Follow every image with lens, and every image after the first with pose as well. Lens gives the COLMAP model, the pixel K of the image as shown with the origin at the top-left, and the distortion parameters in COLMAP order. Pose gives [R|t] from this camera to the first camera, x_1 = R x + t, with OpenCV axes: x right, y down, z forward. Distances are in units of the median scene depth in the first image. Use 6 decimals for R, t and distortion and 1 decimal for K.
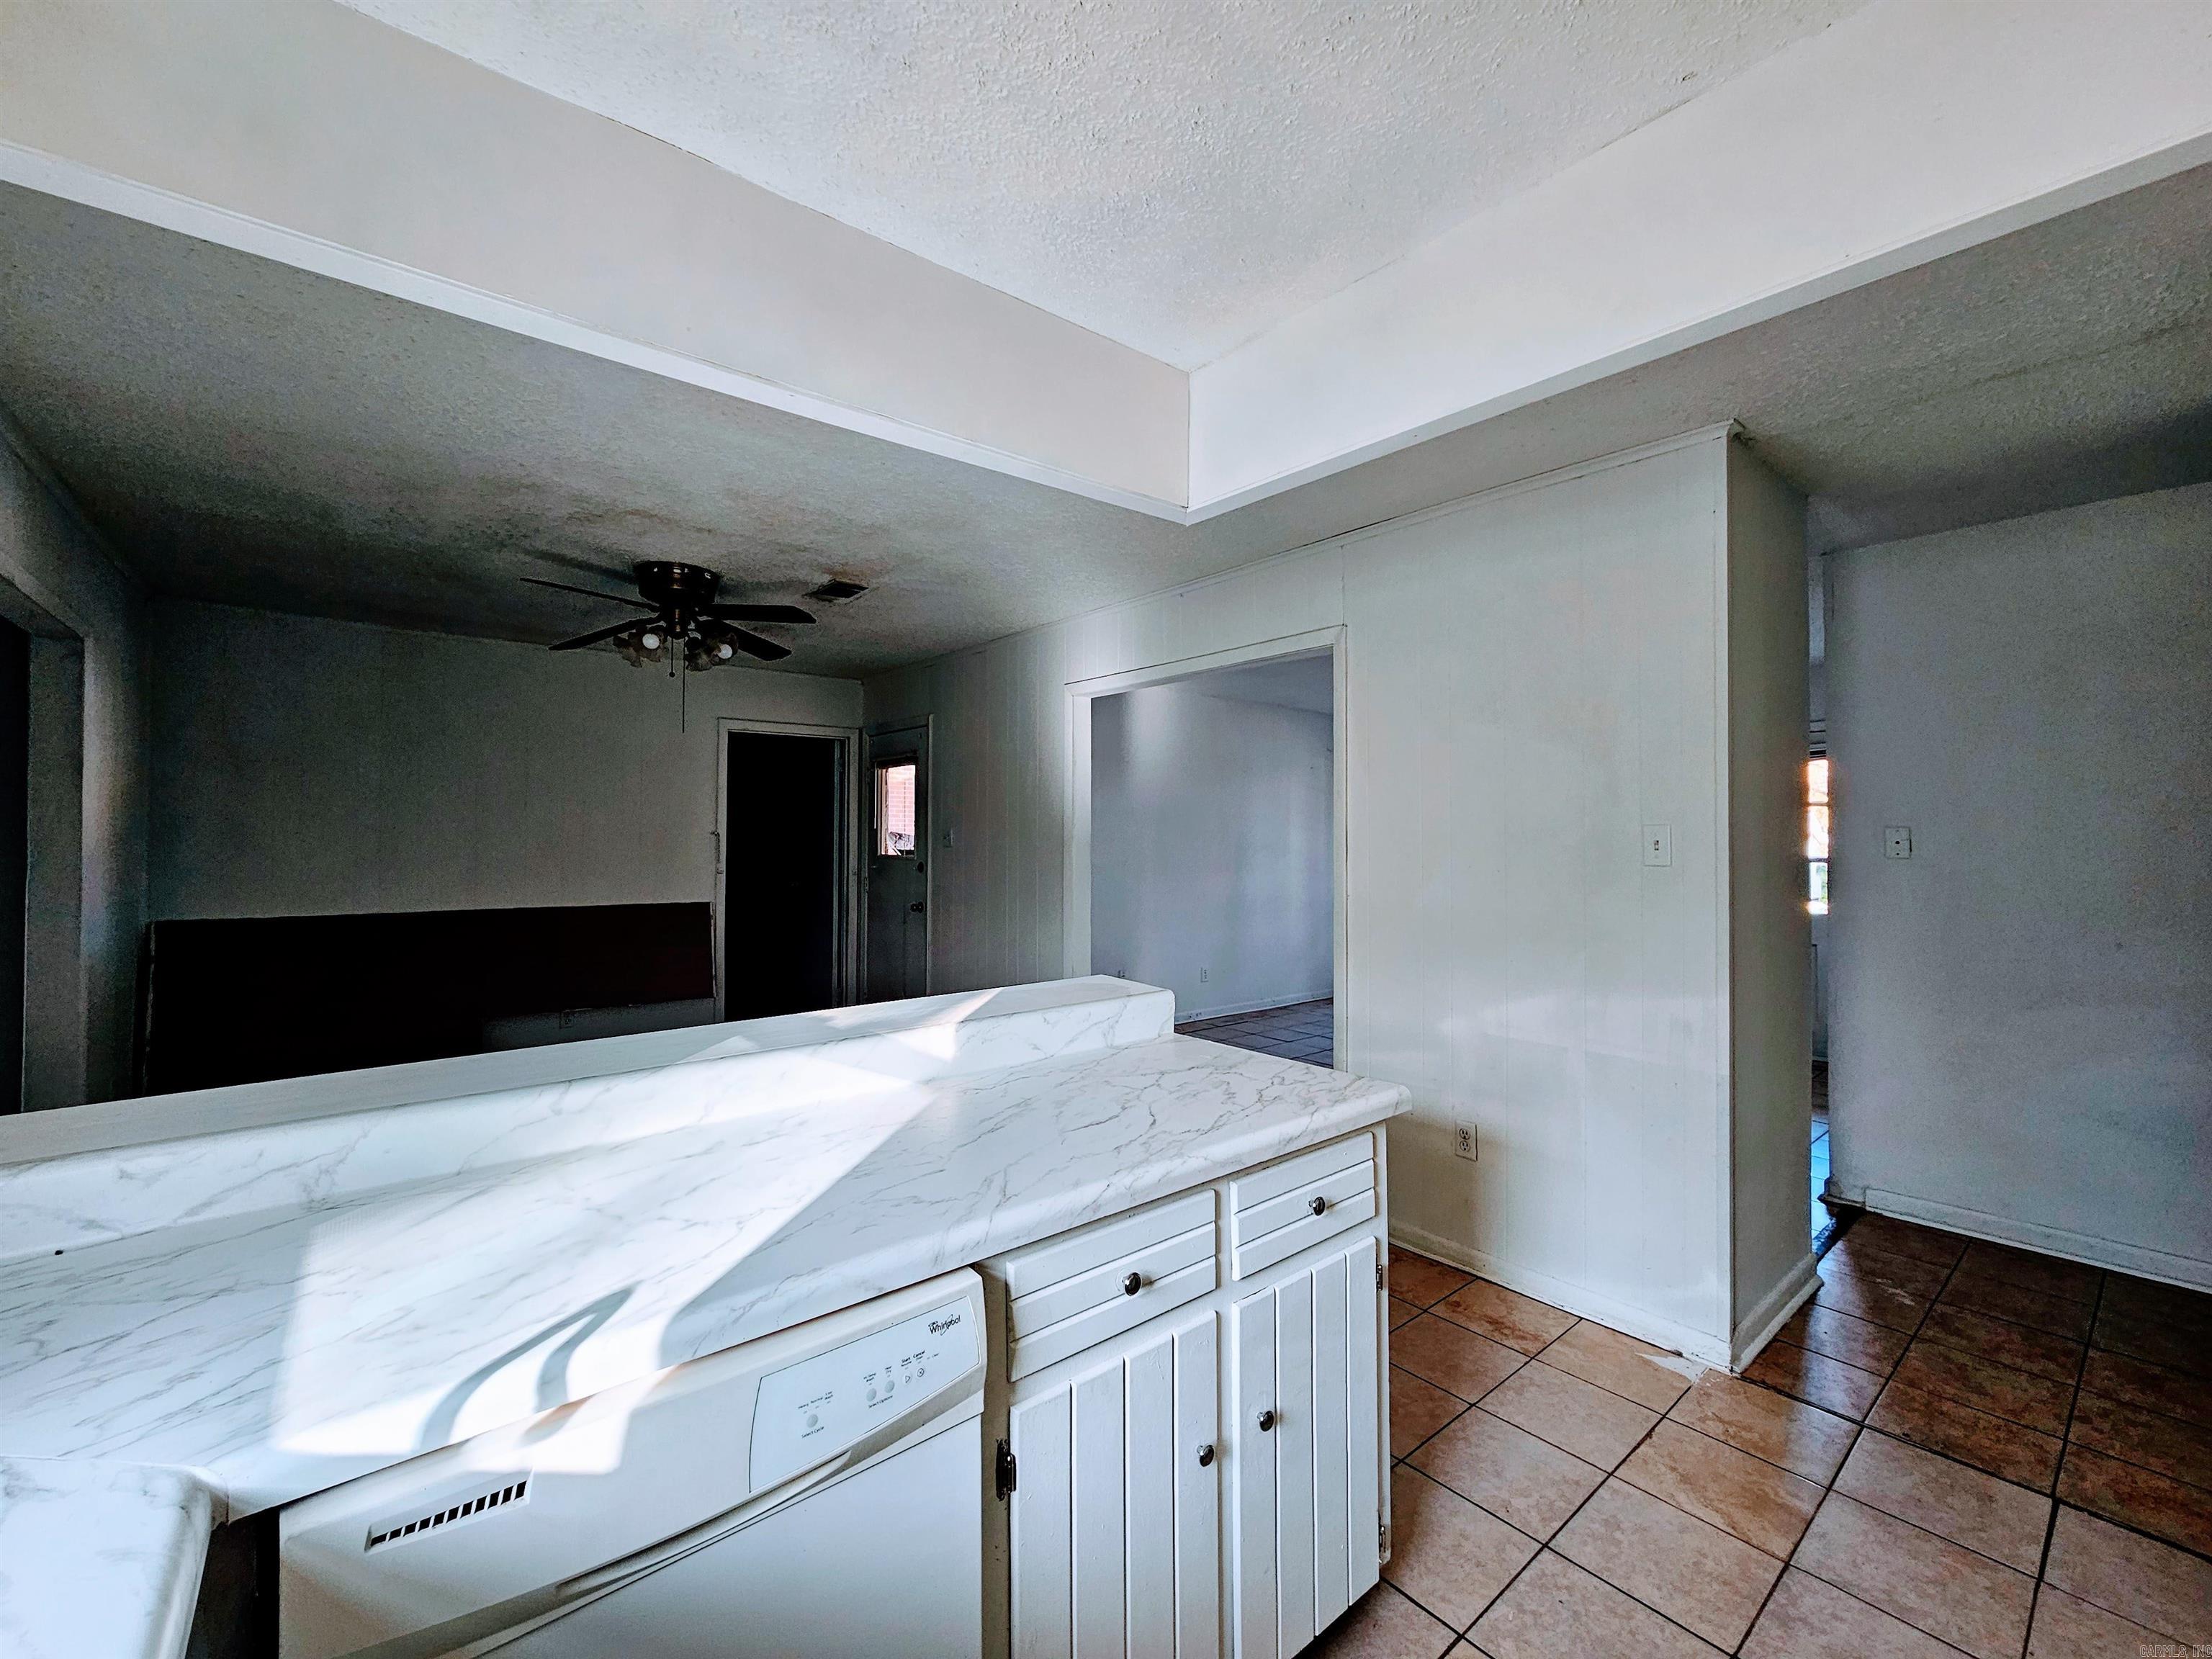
lens RADIAL K [[906.1, 0, 1100.8], [0, 906.1, 822.3], [0, 0, 1]] dist [-0.001879, -0.000052]
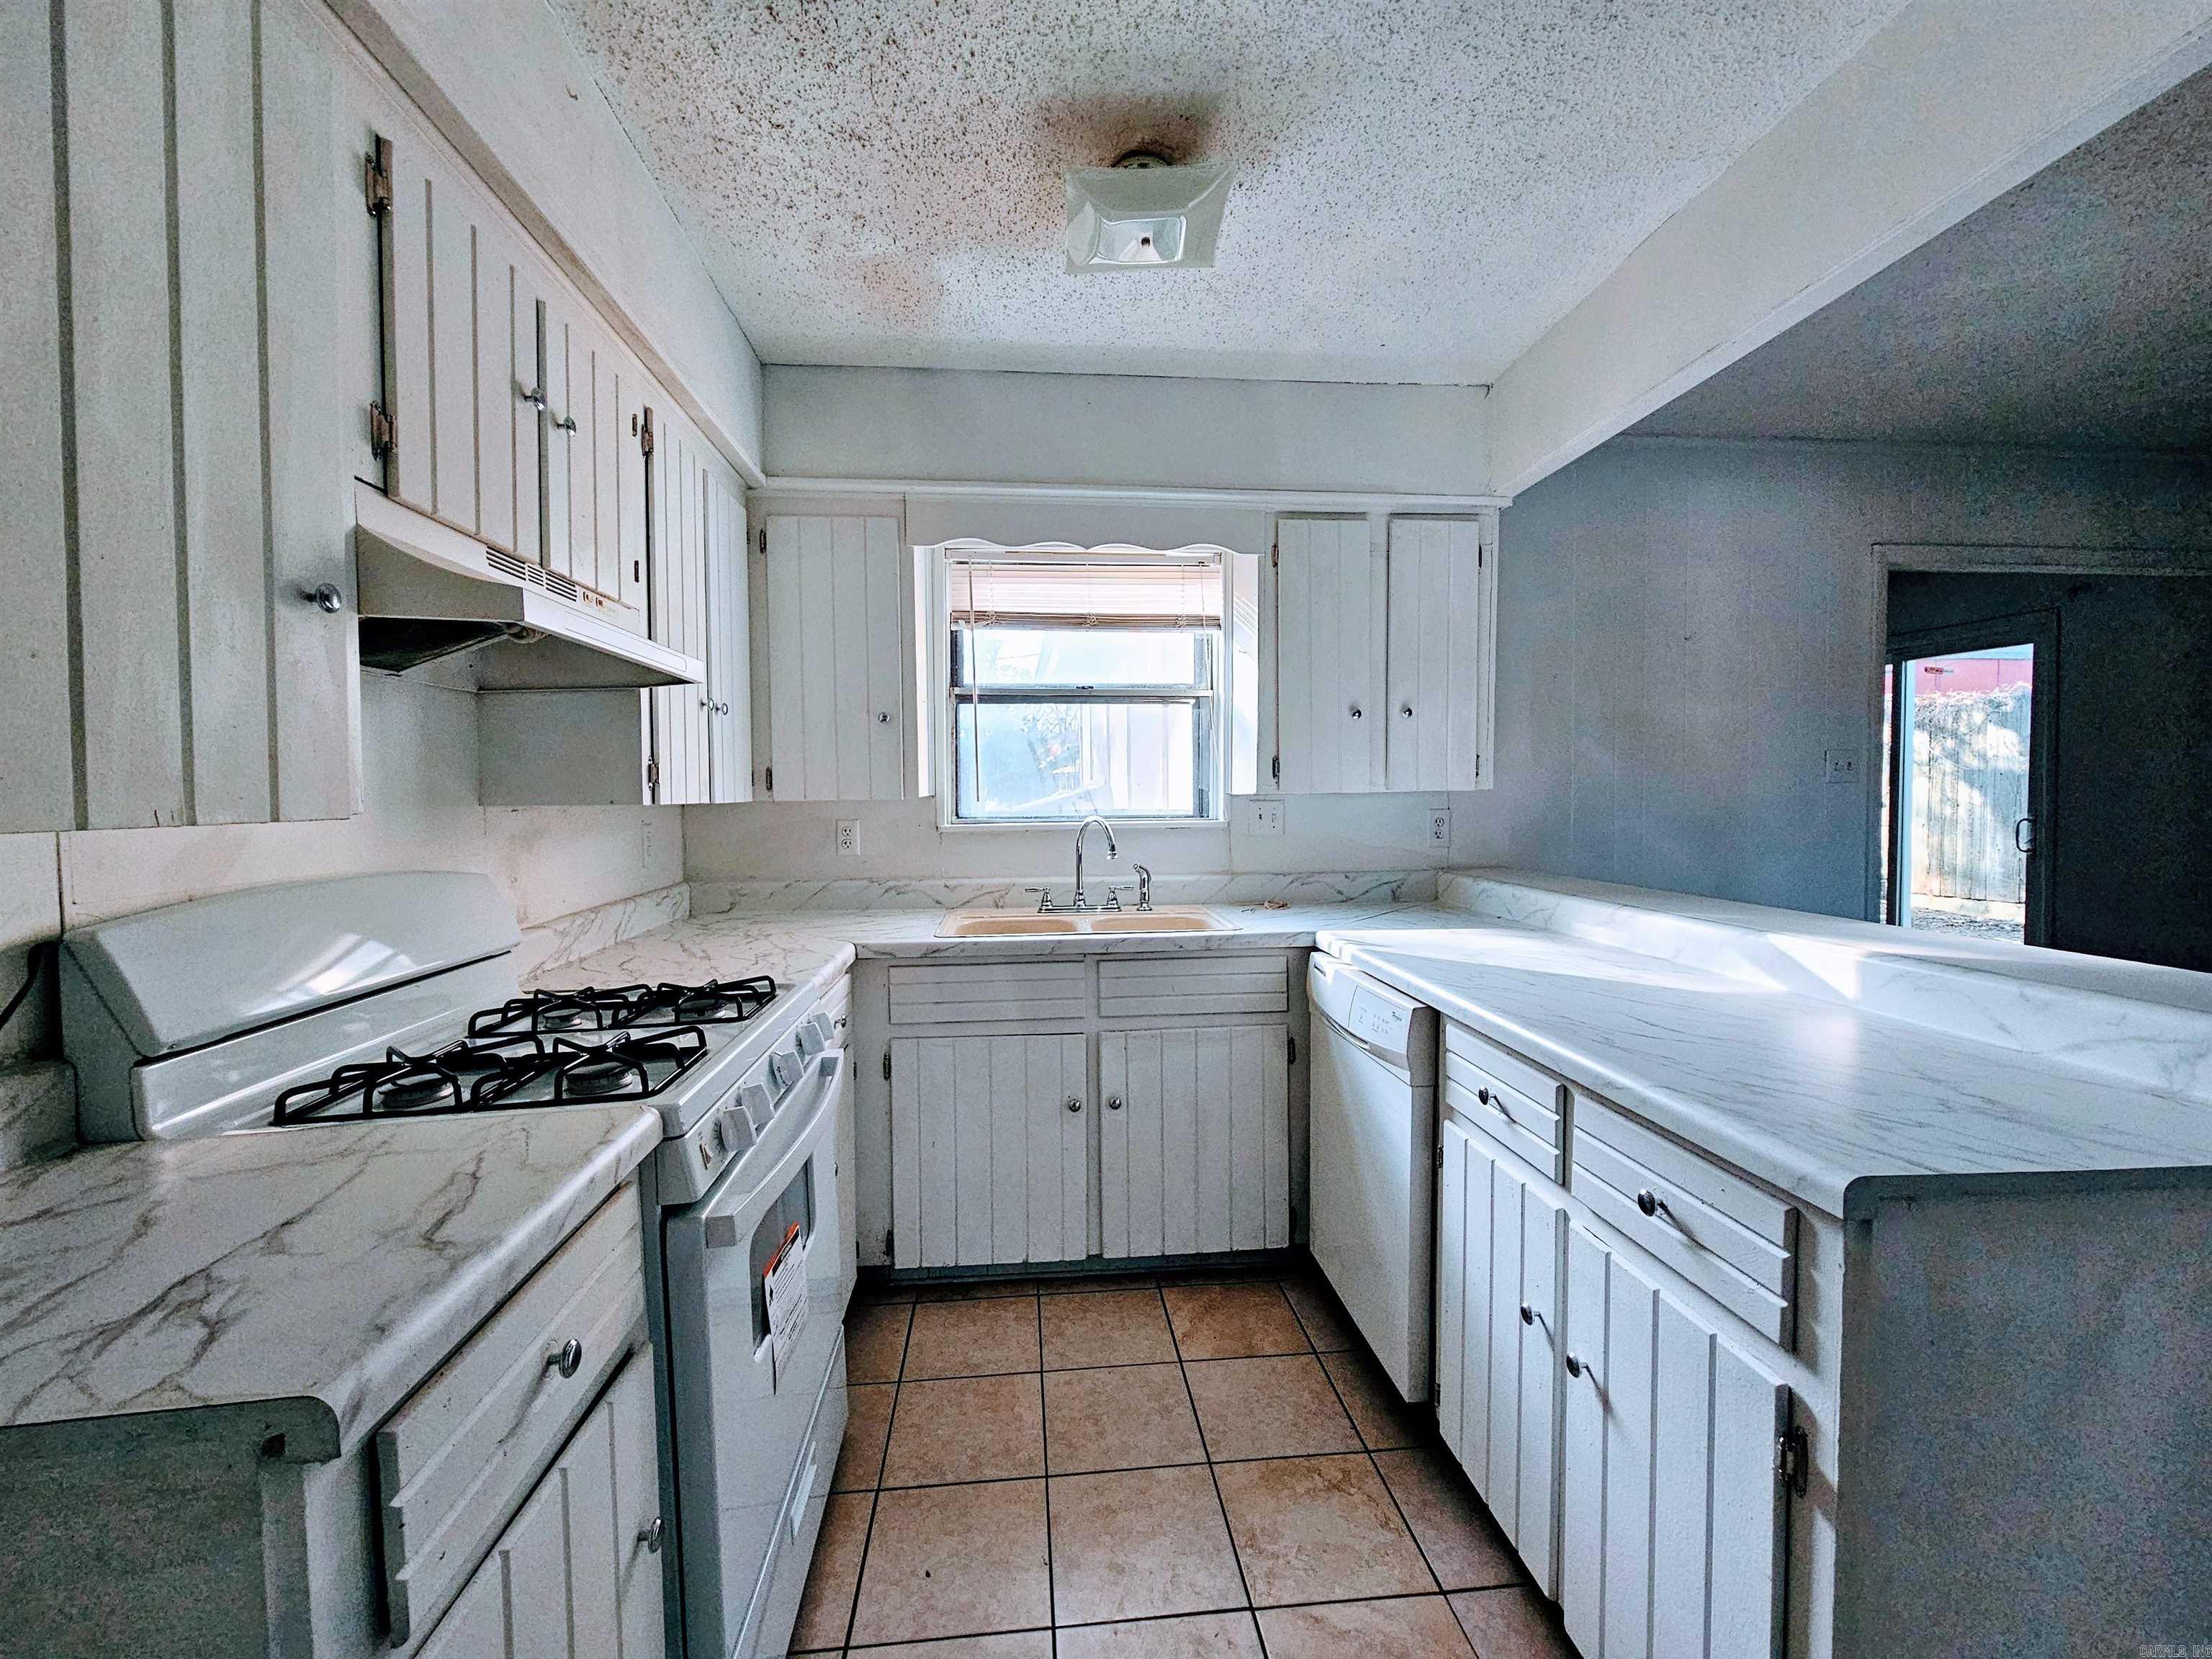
lens RADIAL K [[911.4, 0, 1095.9], [0, 911.4, 822.6], [0, 0, 1]] dist [-0.000085, 0.000427]
pose [[-0.569474, 0.036288, -0.821208, 1.301236], [0.021644, 0.999341, 0.029150, 0.070341], [0.821724, -0.001174, -0.569884, 1.201036]]
